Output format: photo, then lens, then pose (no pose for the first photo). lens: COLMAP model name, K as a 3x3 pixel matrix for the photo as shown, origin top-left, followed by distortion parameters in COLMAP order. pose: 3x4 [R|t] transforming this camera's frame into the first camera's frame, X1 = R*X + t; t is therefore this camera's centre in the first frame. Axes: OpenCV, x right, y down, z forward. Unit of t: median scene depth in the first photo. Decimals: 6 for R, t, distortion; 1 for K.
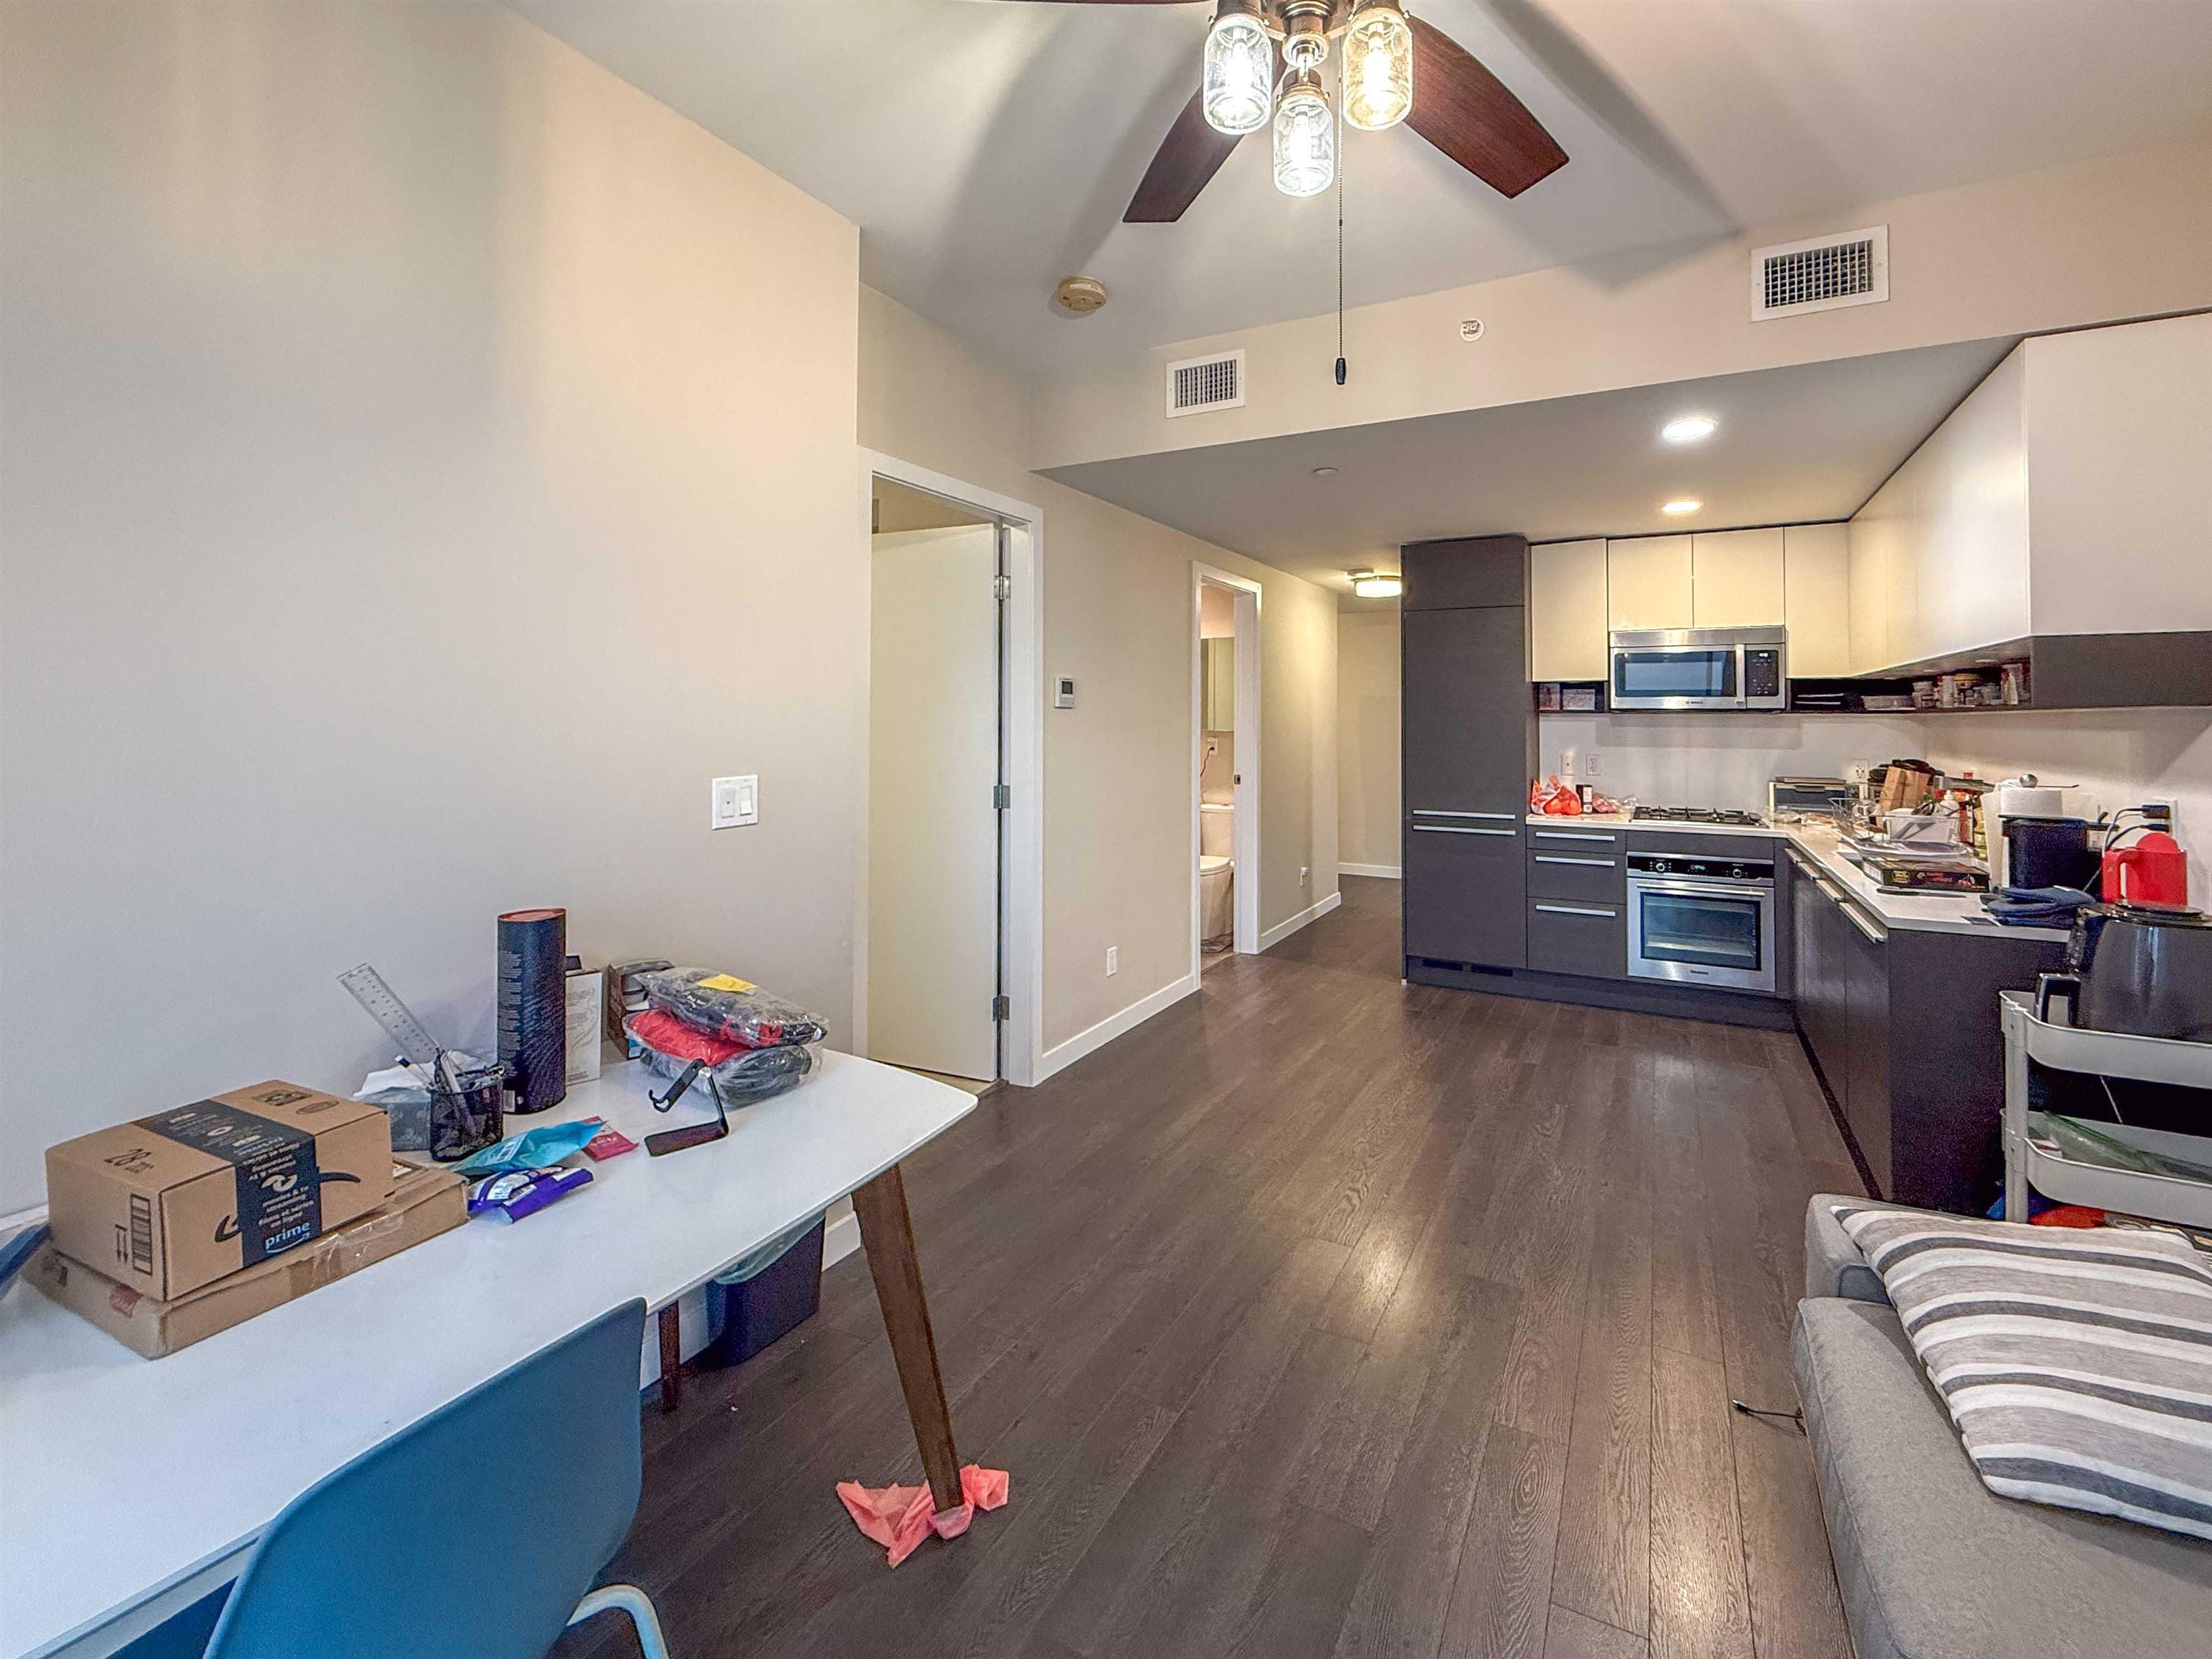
lens RADIAL K [[974.3, 0, 1165.8], [0, 974.3, 703.0], [0, 0, 1]] dist [0.002183, 0.000129]
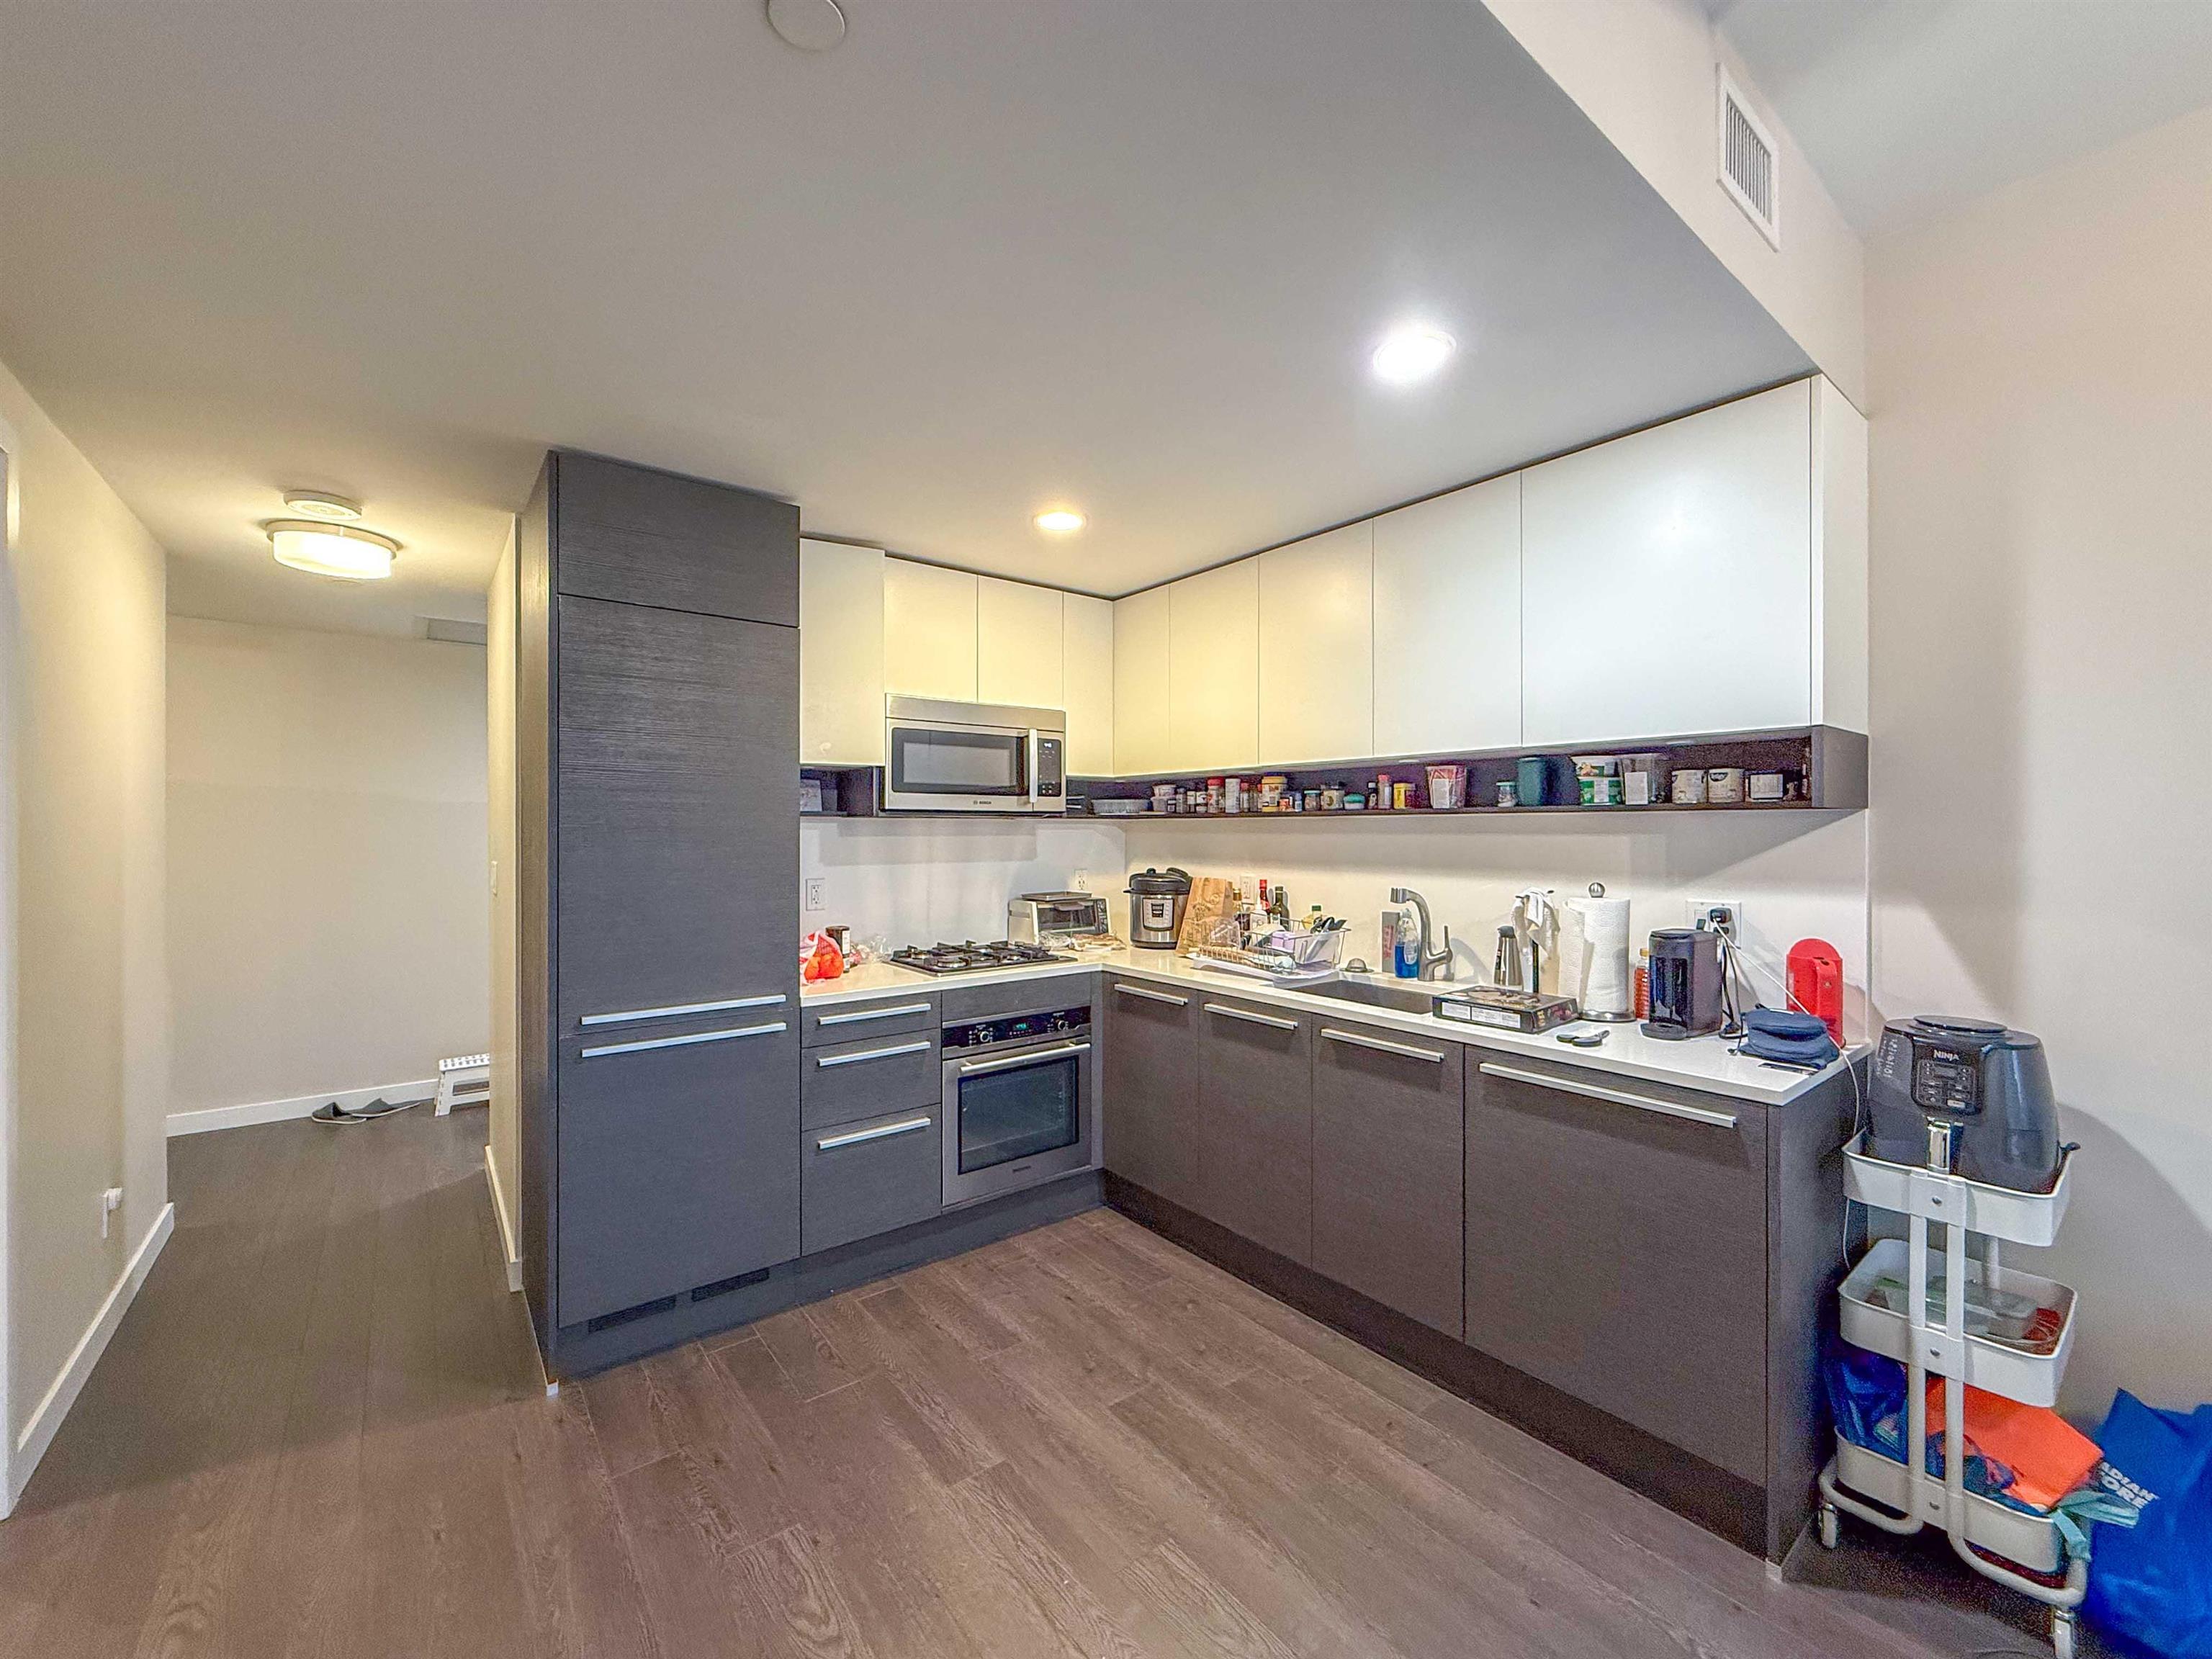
lens RADIAL K [[902.3, 0, 1123.5], [0, 902.3, 828.3], [0, 0, 1]] dist [0.001269, -0.000581]
pose [[0.408545, -0.003377, 0.912732, -0.041396], [-0.012249, 0.999883, 0.009182, 0.011540], [-0.912656, -0.014932, 0.408456, 0.635367]]
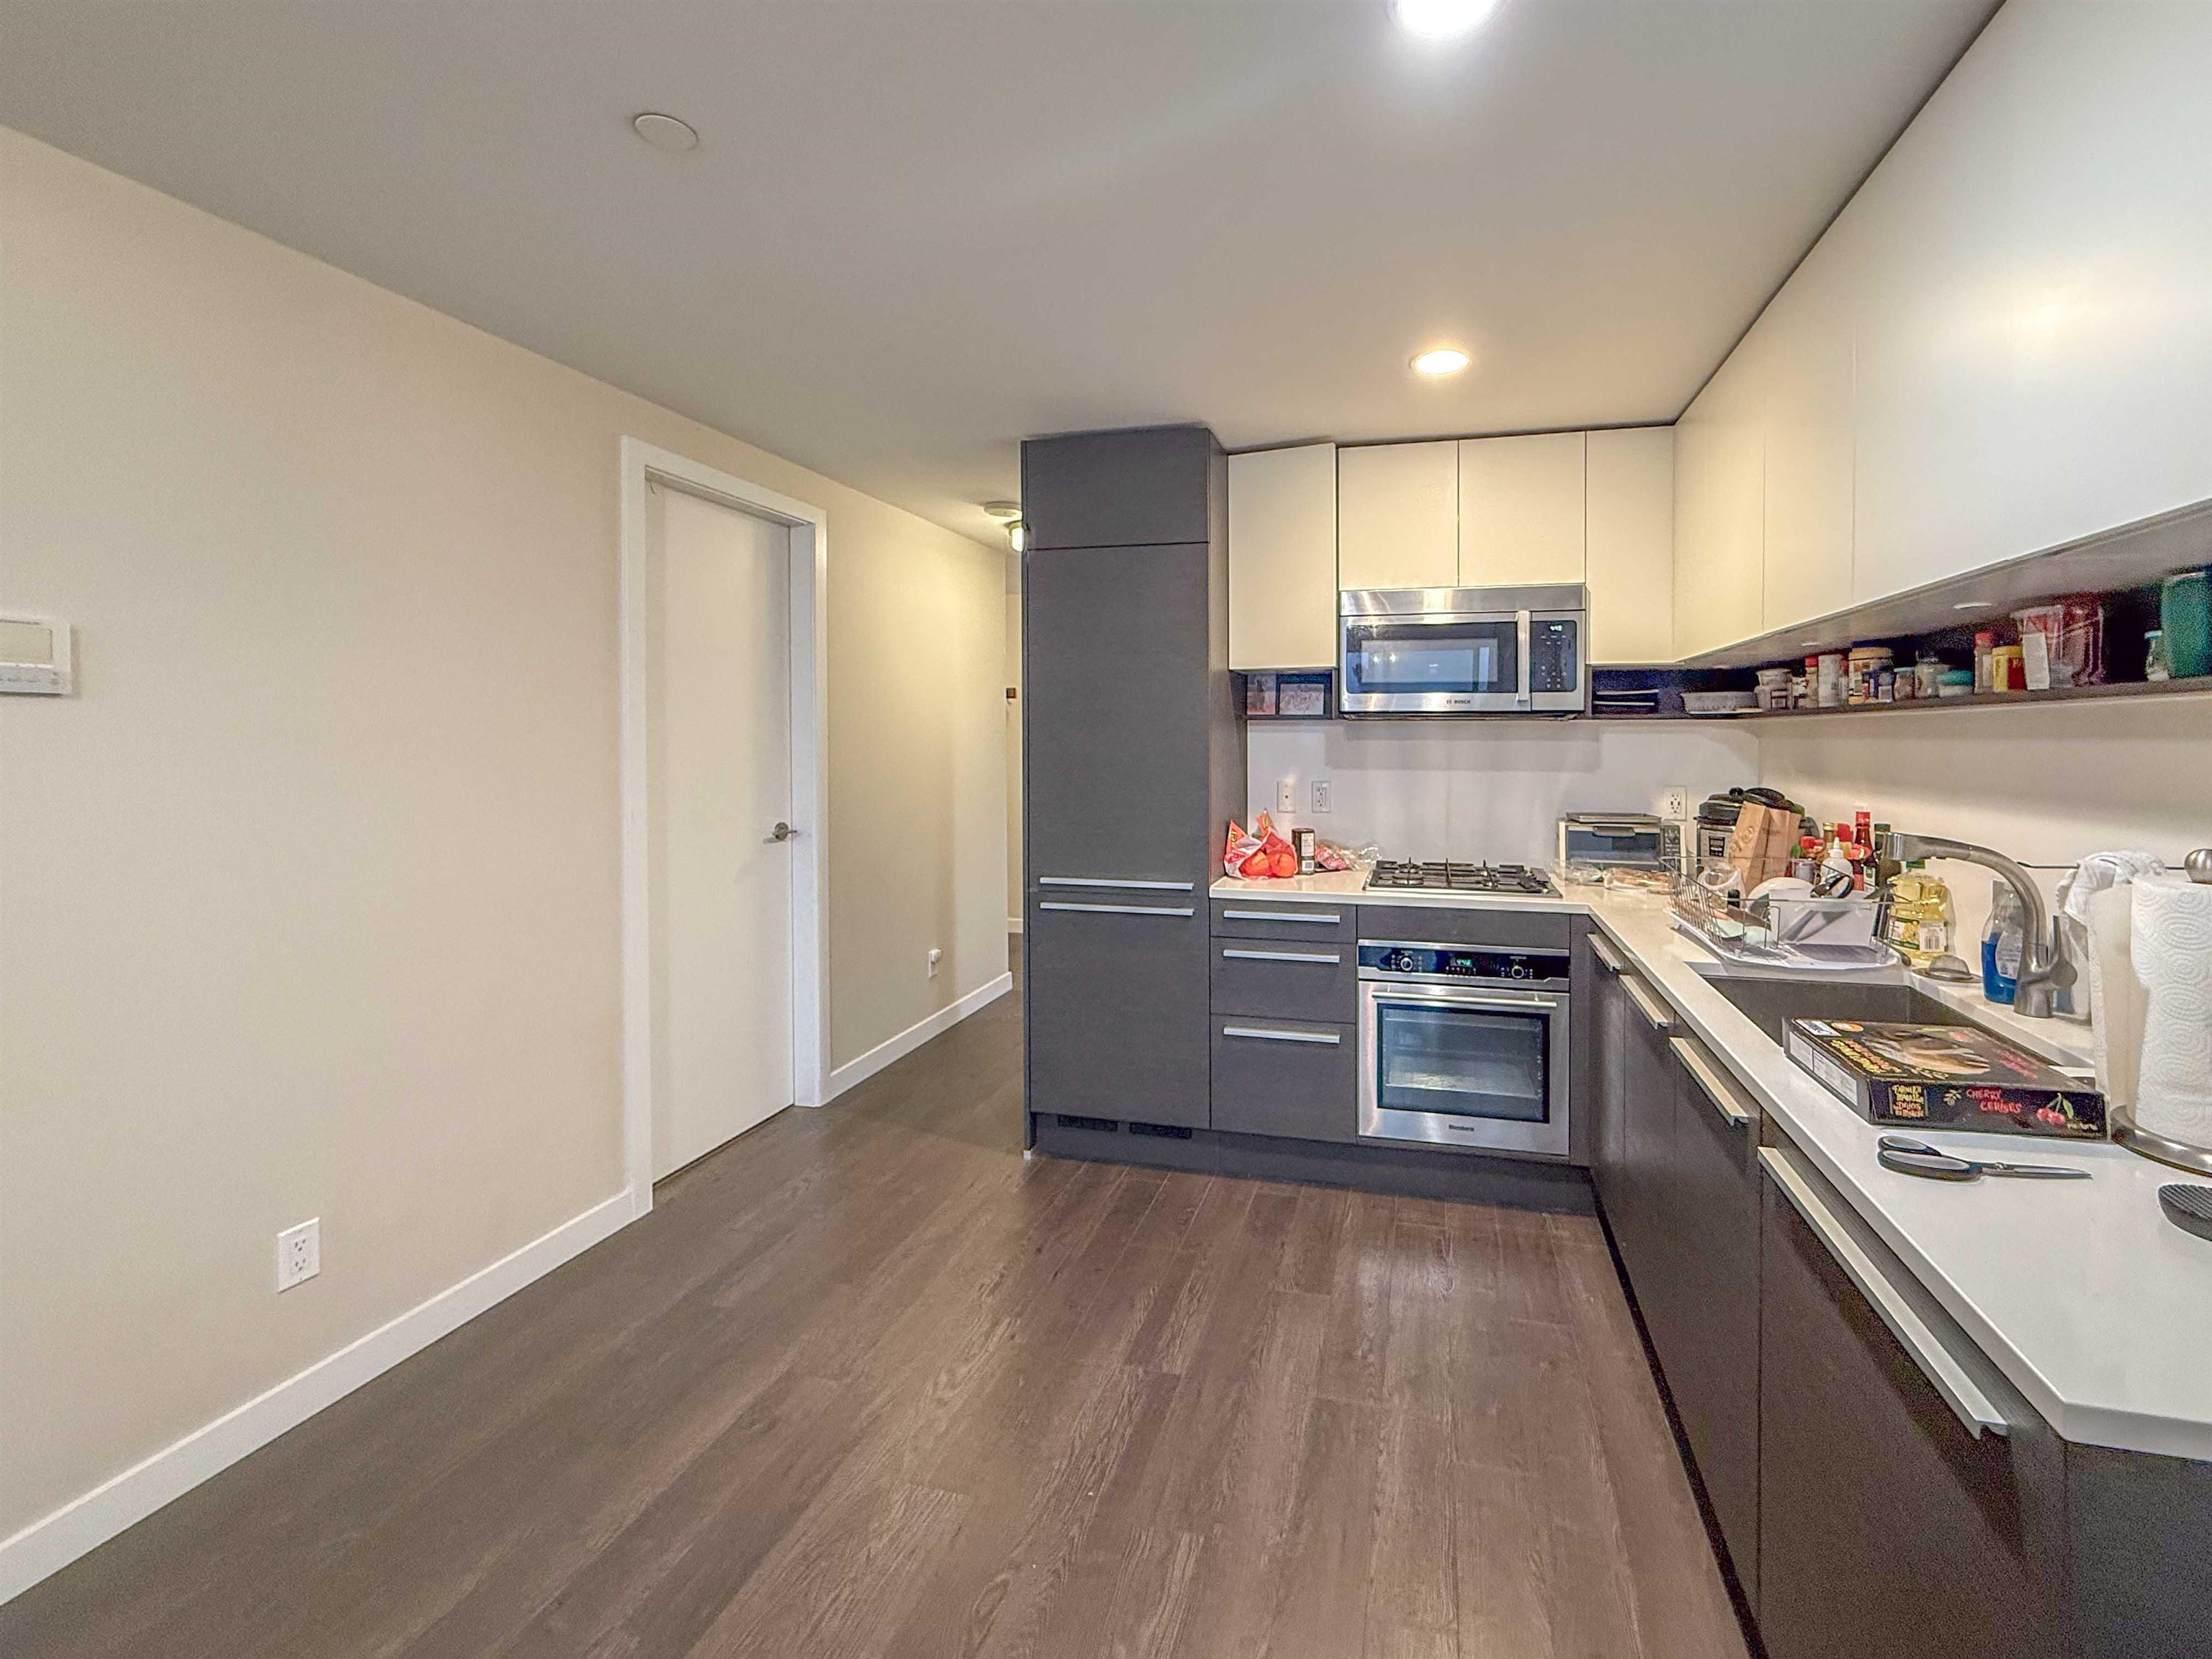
lens RADIAL K [[956.2, 0, 1209.7], [0, 956.2, 749.1], [0, 0, 1]] dist [-0.001884, -0.000226]
pose [[0.971521, -0.005598, 0.236889, 0.236119], [-0.001576, 0.999546, 0.030083, 0.012279], [-0.236950, -0.029600, 0.971071, 0.431137]]
